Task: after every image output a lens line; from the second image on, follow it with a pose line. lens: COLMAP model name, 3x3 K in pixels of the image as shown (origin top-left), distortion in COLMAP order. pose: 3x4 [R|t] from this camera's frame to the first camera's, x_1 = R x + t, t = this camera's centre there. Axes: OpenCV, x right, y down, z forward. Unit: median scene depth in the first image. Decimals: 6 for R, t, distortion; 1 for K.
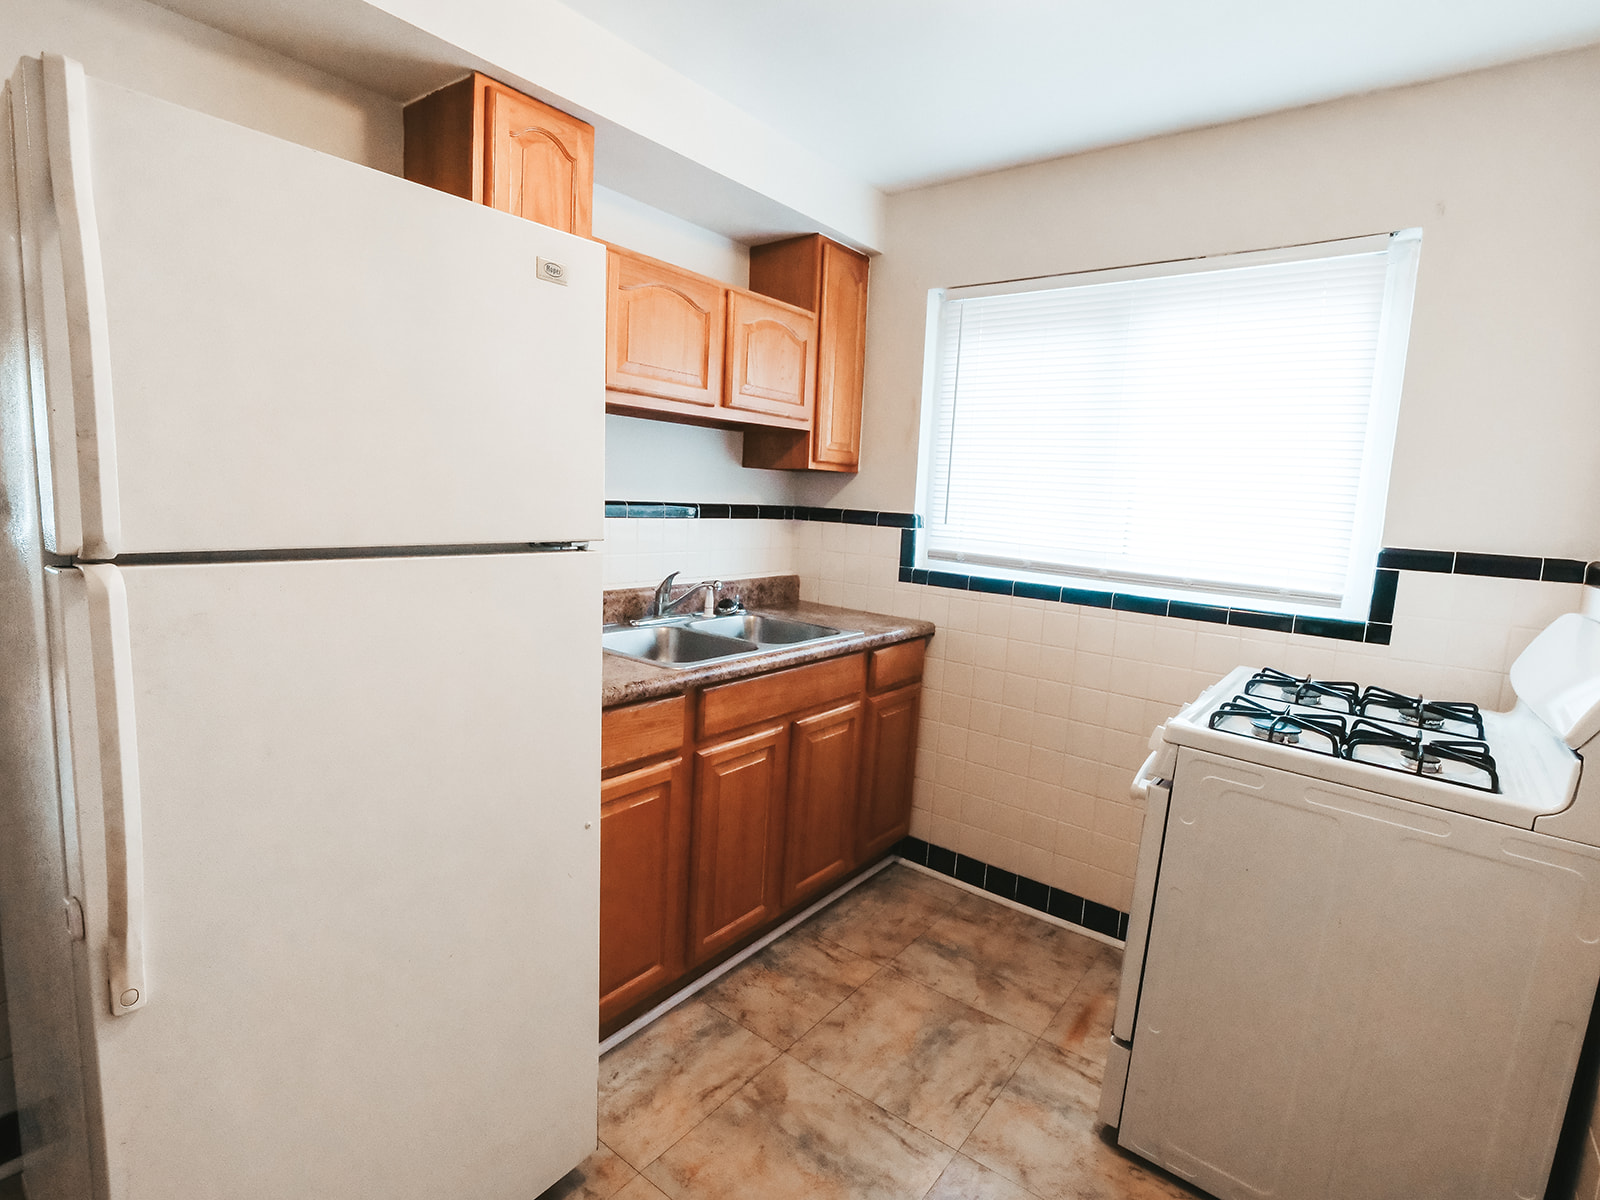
lens RADIAL K [[780.7, 0, 800.2], [0, 780.7, 593.6], [0, 0, 1]] dist [-0.002525, -0.001772]
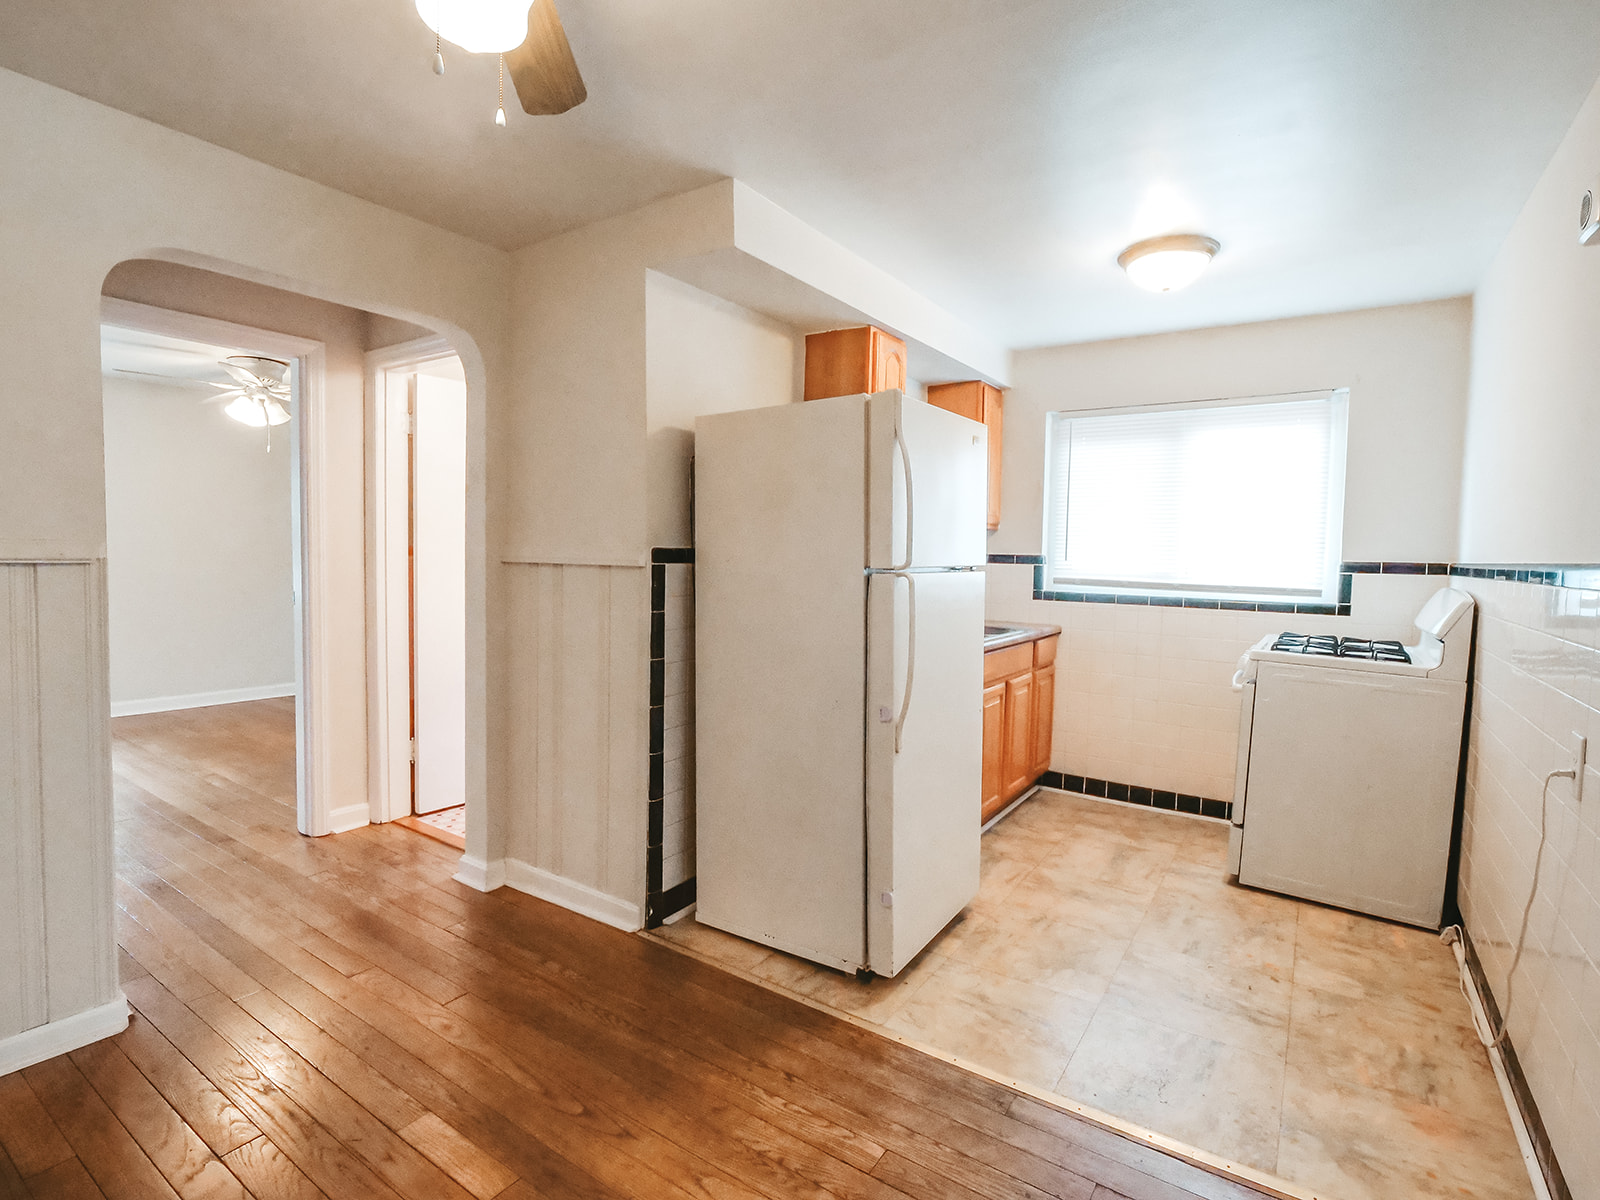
lens RADIAL K [[780.7, 0, 804.4], [0, 780.7, 599.7], [0, 0, 1]] dist [-0.002525, -0.001772]
pose [[0.997107, -0.035734, 0.067090, -0.493918], [0.040270, 0.996905, -0.067523, 0.080873], [-0.064470, 0.070029, 0.995459, -0.564683]]
